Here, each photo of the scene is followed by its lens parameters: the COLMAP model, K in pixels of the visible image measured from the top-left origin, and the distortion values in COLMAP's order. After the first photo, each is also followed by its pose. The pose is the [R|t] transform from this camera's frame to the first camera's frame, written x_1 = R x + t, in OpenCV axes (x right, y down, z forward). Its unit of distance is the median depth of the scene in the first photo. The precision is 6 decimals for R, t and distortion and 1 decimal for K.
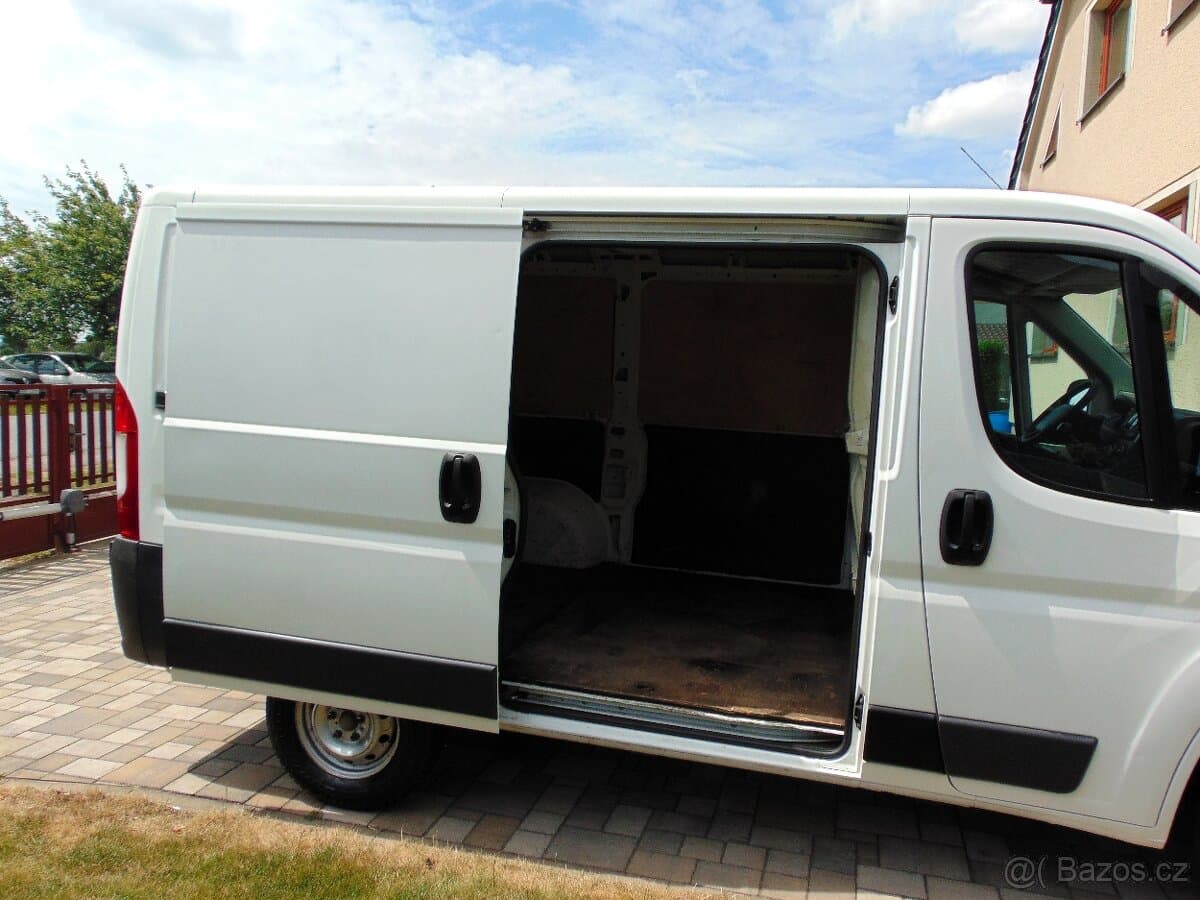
lens RADIAL K [[902.9, 0, 600.0], [0, 902.9, 450.0], [0, 0, 1]] dist [-0.024553, 0.062299]
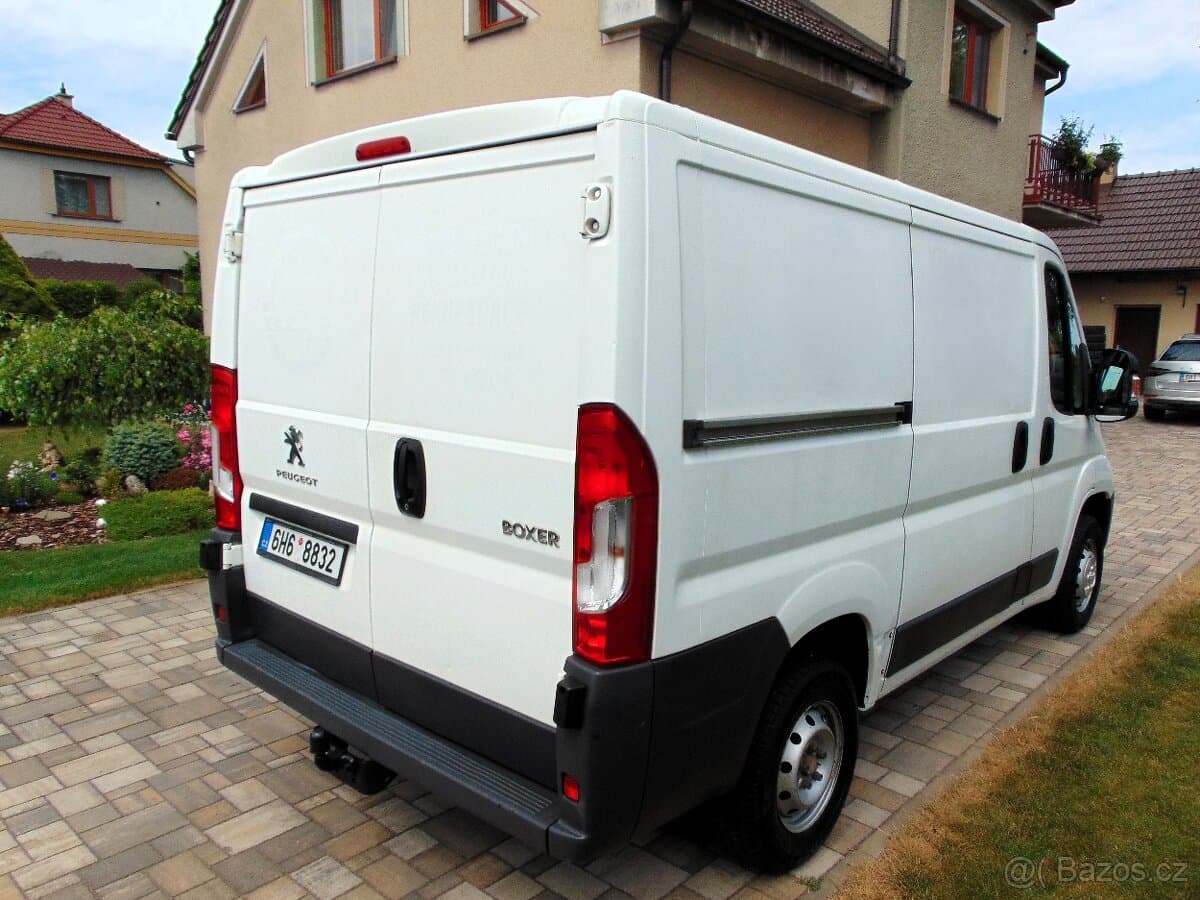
lens RADIAL K [[895.1, 0, 600.0], [0, 895.1, 450.0], [0, 0, 1]] dist [-0.004158, 0.058108]
pose [[0.456854, -0.147725, 0.877190, -1.092917], [0.083856, 0.988875, 0.122860, -0.130252], [-0.885580, 0.017429, 0.464159, 0.759575]]
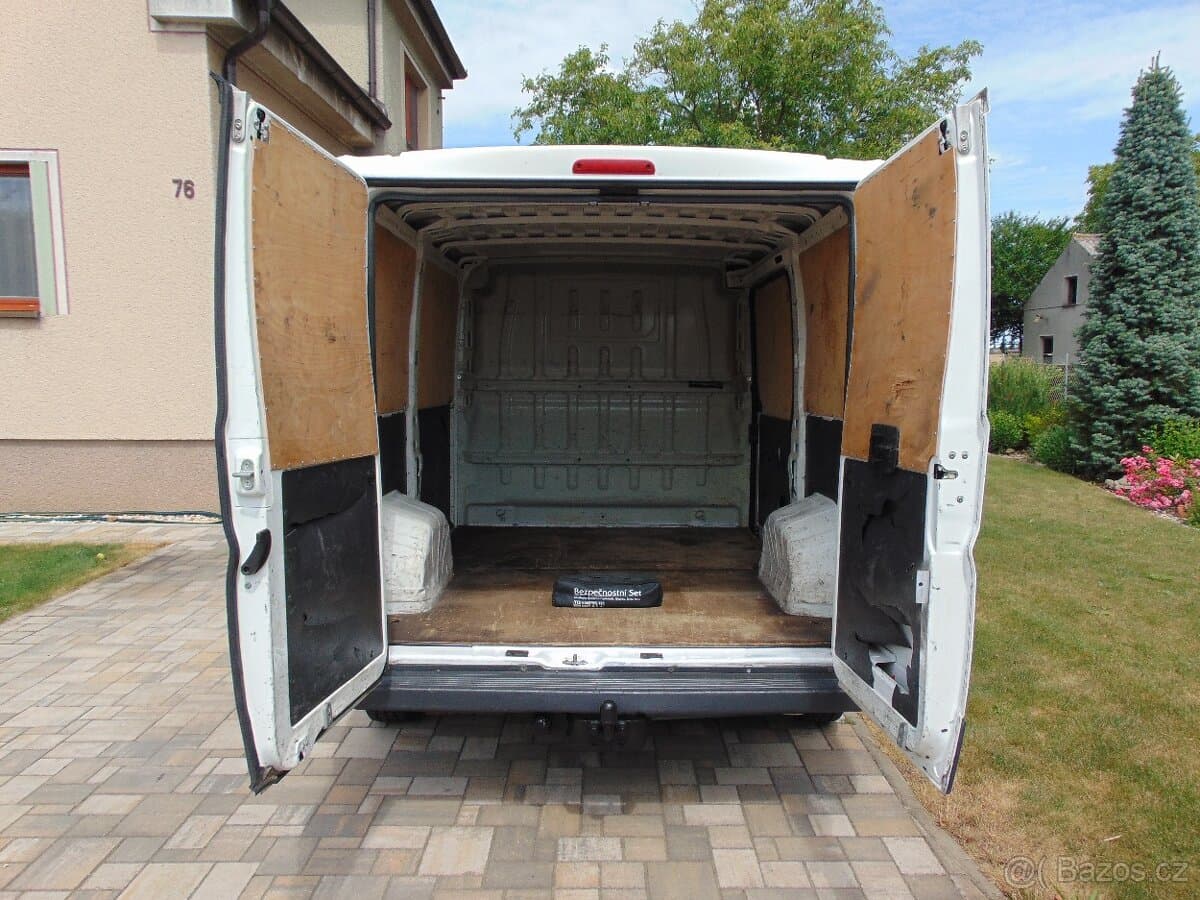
lens RADIAL K [[902.9, 0, 600.0], [0, 902.9, 450.0], [0, 0, 1]] dist [-0.024553, 0.062299]
pose [[-0.266952, -0.129079, 0.955026, -1.334885], [0.081389, 0.984429, 0.155803, -0.176225], [-0.960267, 0.119320, -0.252289, 1.566924]]
